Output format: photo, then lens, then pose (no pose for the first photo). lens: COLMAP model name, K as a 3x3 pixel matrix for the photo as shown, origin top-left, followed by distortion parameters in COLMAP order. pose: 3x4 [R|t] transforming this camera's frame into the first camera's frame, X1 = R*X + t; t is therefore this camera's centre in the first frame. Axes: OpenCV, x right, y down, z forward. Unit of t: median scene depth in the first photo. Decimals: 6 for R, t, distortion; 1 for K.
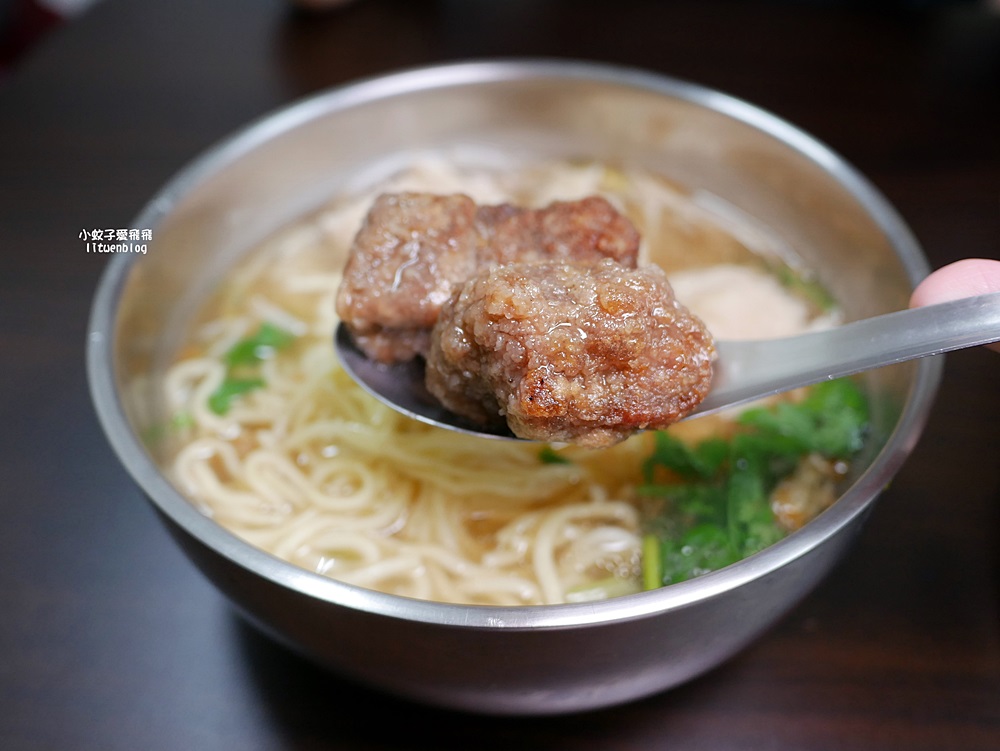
lens RADIAL K [[828.6, 0, 502.4], [0, 828.6, 378.3], [0, 0, 1]] dist [-0.058816, 0.016275]
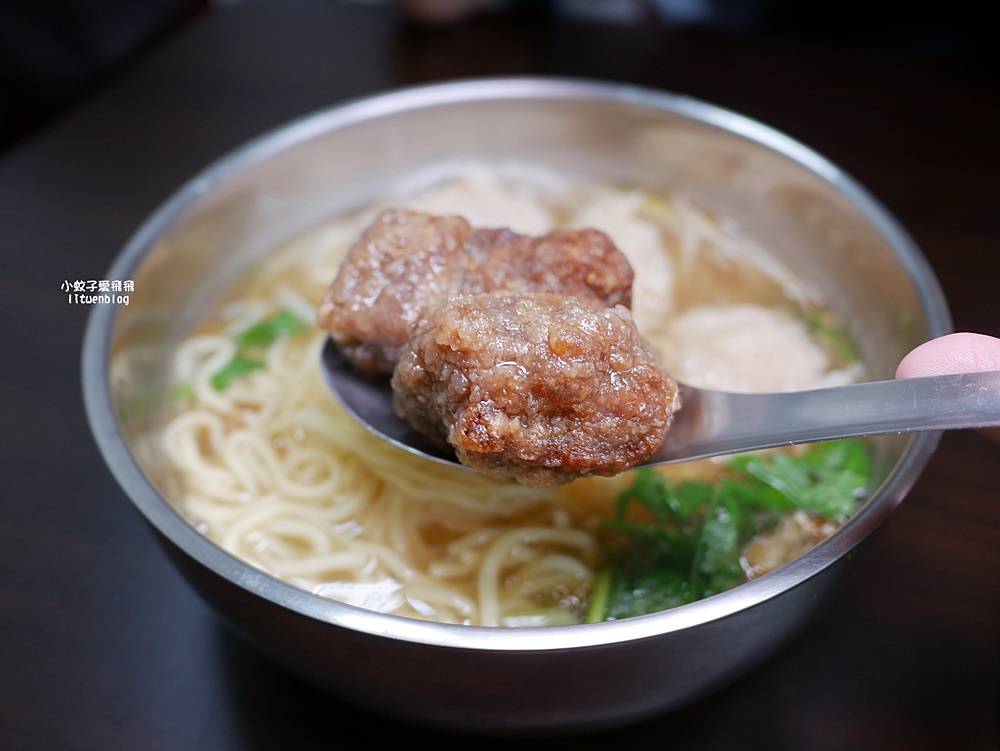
lens RADIAL K [[828.6, 0, 501.0], [0, 828.6, 372.6], [0, 0, 1]] dist [-0.058816, 0.016275]
pose [[0.986439, 0.103240, -0.127593, 0.180097], [-0.103724, 0.994602, 0.002864, -0.050023], [0.127200, 0.010409, 0.991822, 0.012613]]
